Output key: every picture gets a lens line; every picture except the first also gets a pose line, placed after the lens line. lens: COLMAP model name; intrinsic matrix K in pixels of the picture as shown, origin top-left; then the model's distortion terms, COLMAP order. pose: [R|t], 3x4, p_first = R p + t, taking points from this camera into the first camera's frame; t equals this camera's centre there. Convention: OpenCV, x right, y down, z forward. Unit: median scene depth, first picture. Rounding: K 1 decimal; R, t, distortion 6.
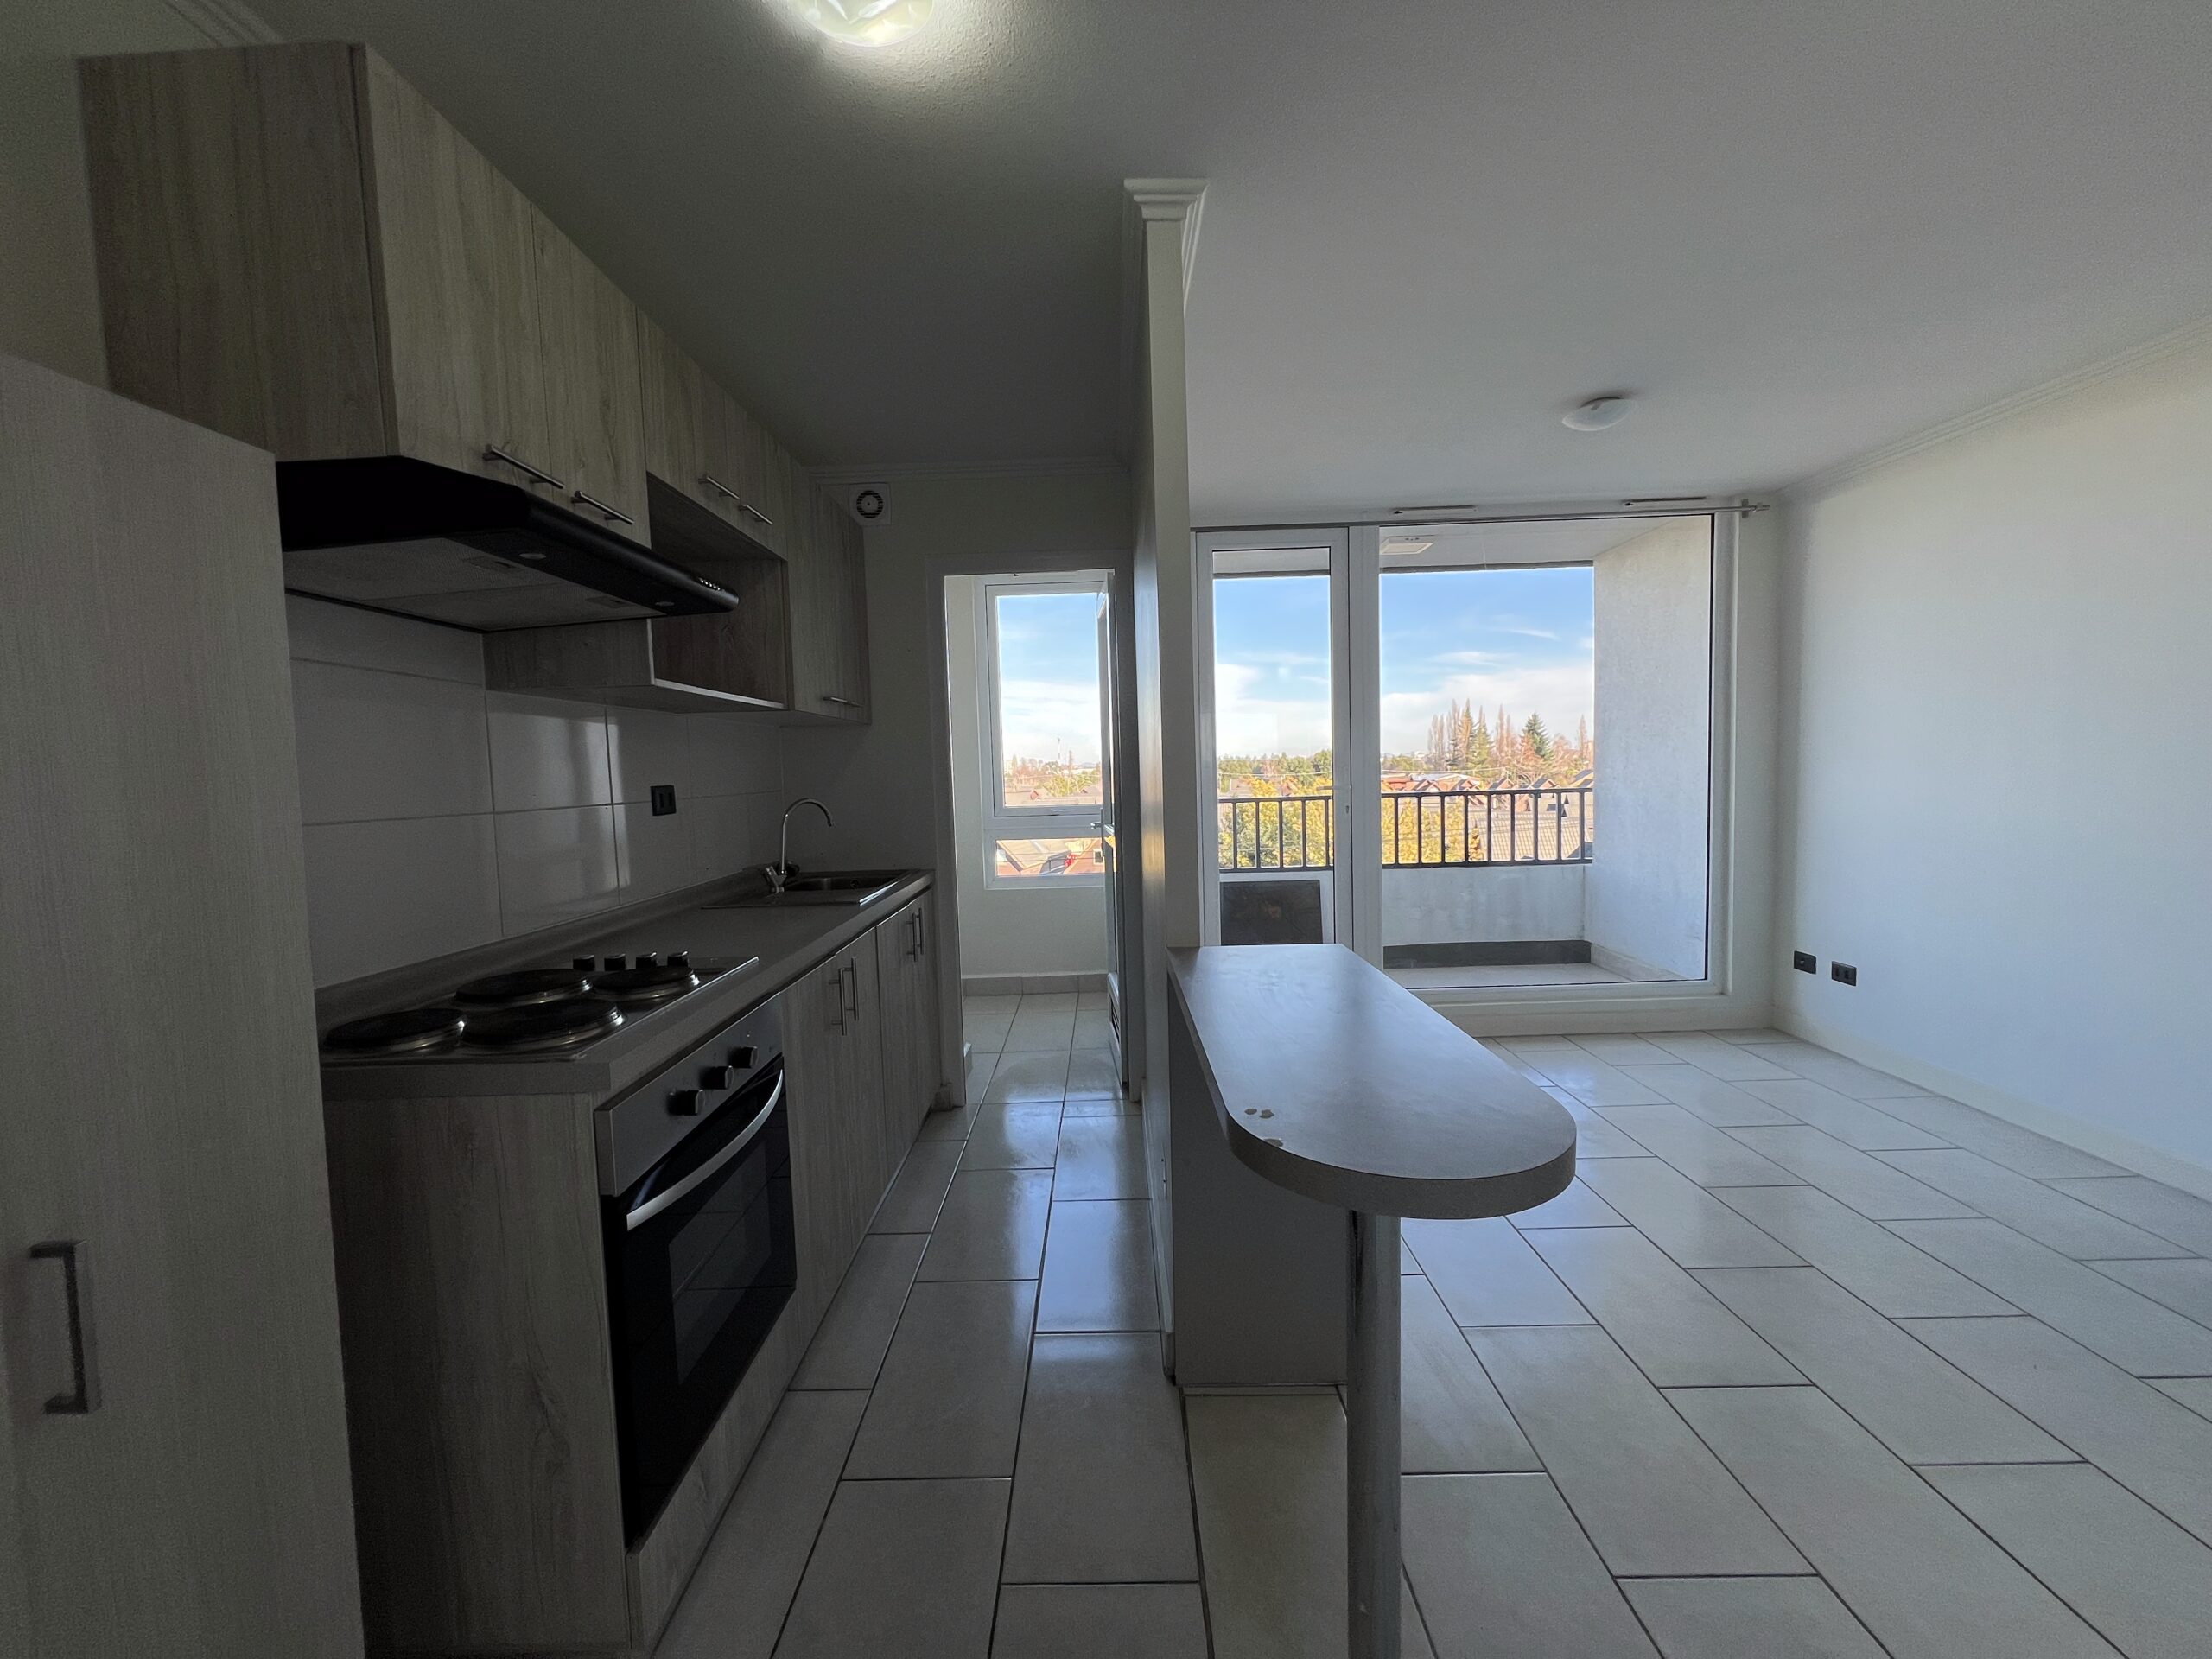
lens RADIAL K [[886.9, 0, 1092.7], [0, 886.9, 823.5], [0, 0, 1]] dist [-0.005157, 0.001282]
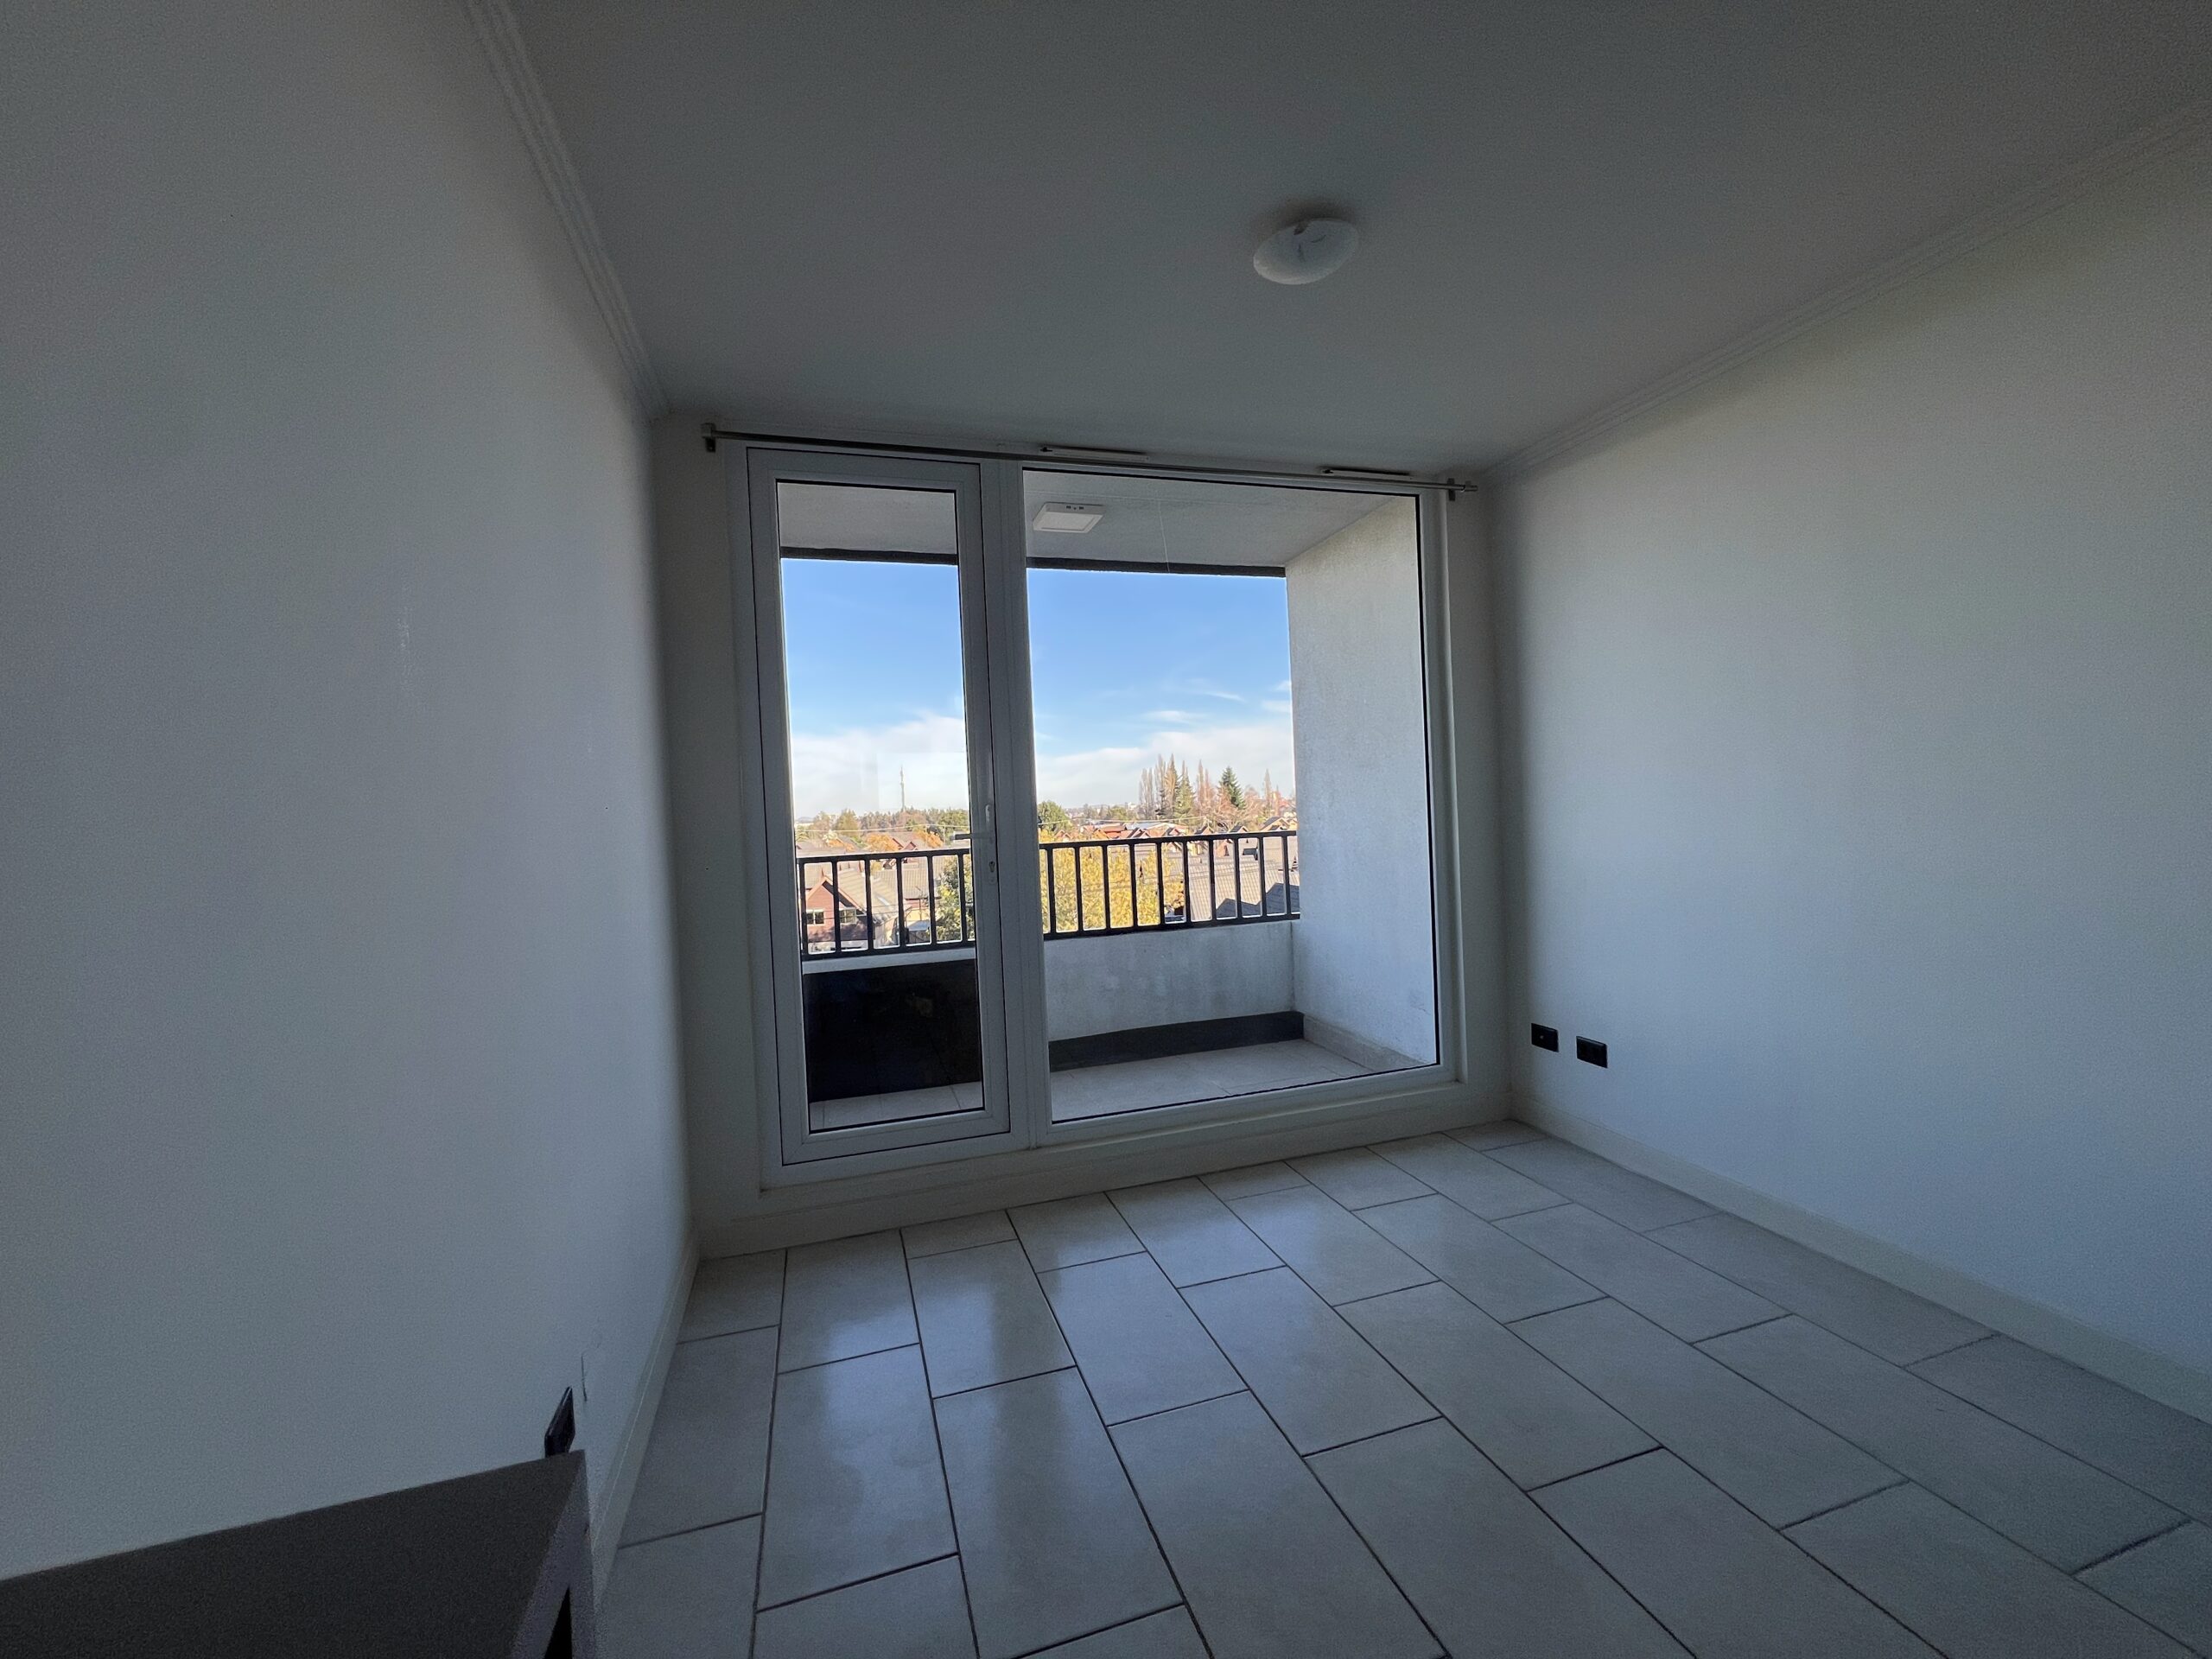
lens RADIAL K [[886.9, 0, 1100.7], [0, 886.9, 824.4], [0, 0, 1]] dist [-0.005157, 0.001282]
pose [[0.950189, -0.016923, 0.311213, 0.128747], [0.035010, 0.998001, -0.052621, -0.008085], [-0.309700, 0.060896, 0.948882, 0.265383]]
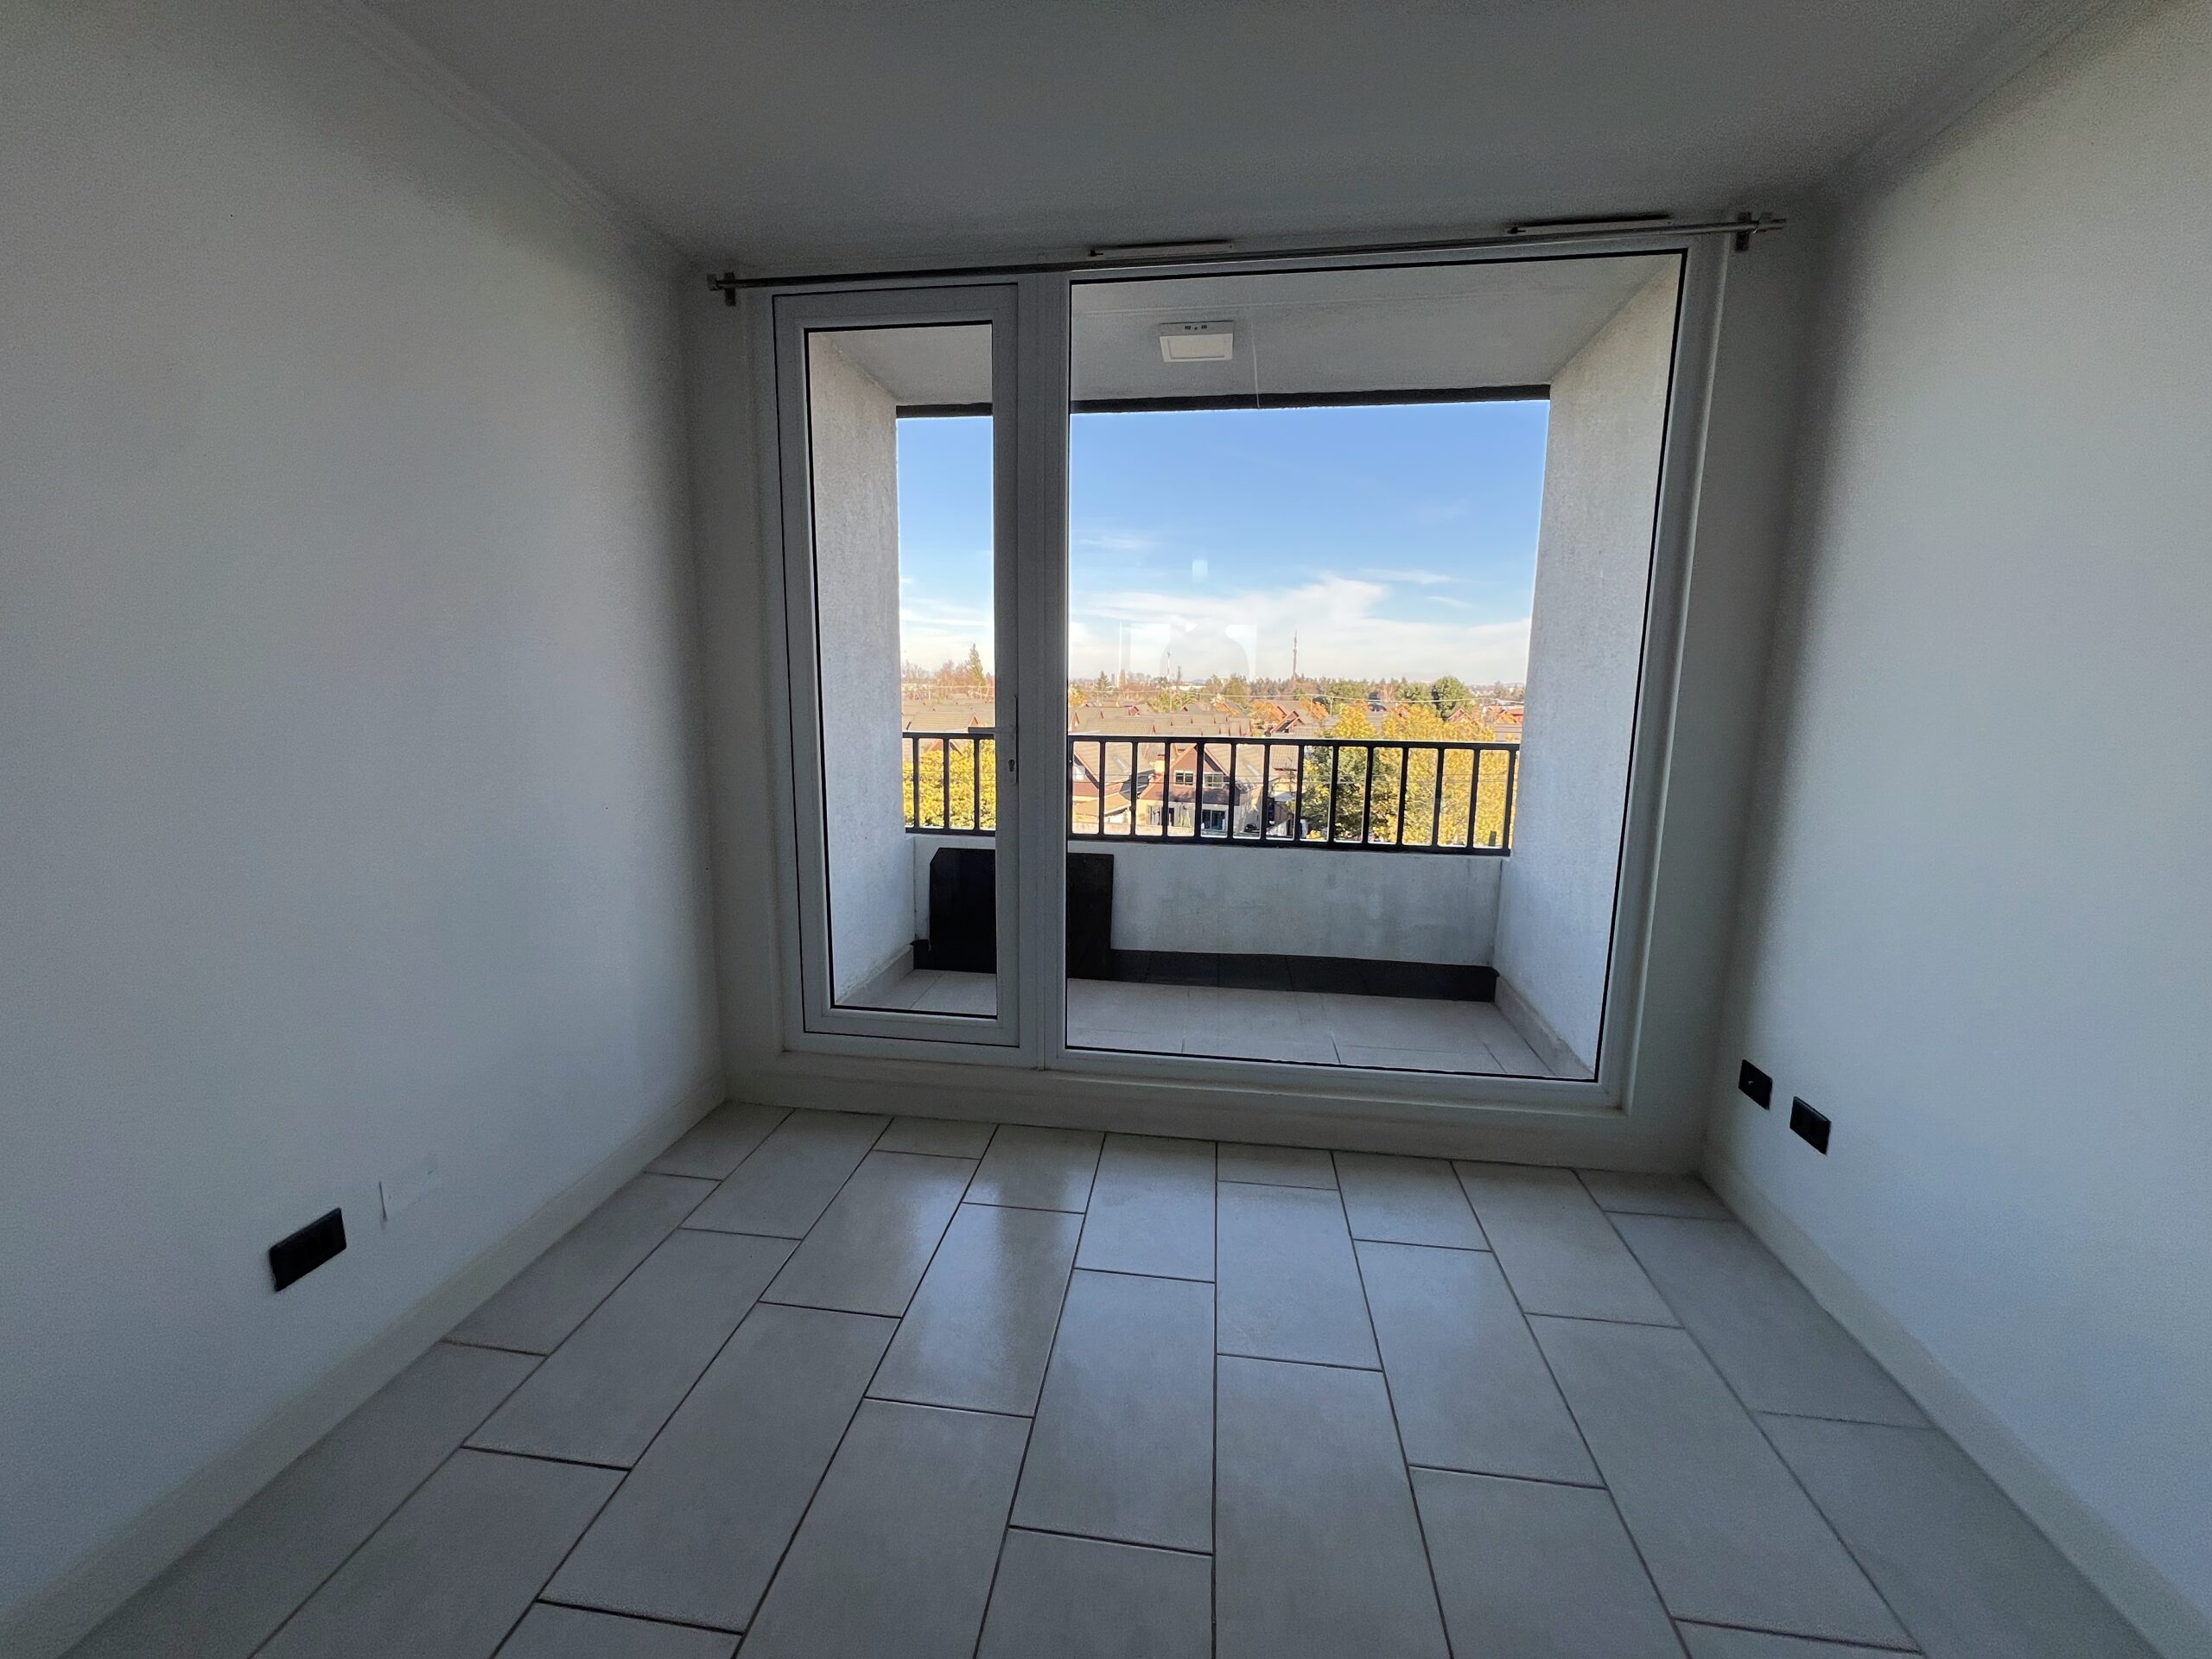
lens RADIAL K [[886.9, 0, 1103.3], [0, 886.9, 828.8], [0, 0, 1]] dist [-0.005157, 0.001282]
pose [[0.992155, 0.059694, -0.109843, 0.350113], [-0.048388, 0.993518, 0.102865, -0.032462], [0.115272, -0.096743, 0.988612, 0.323614]]
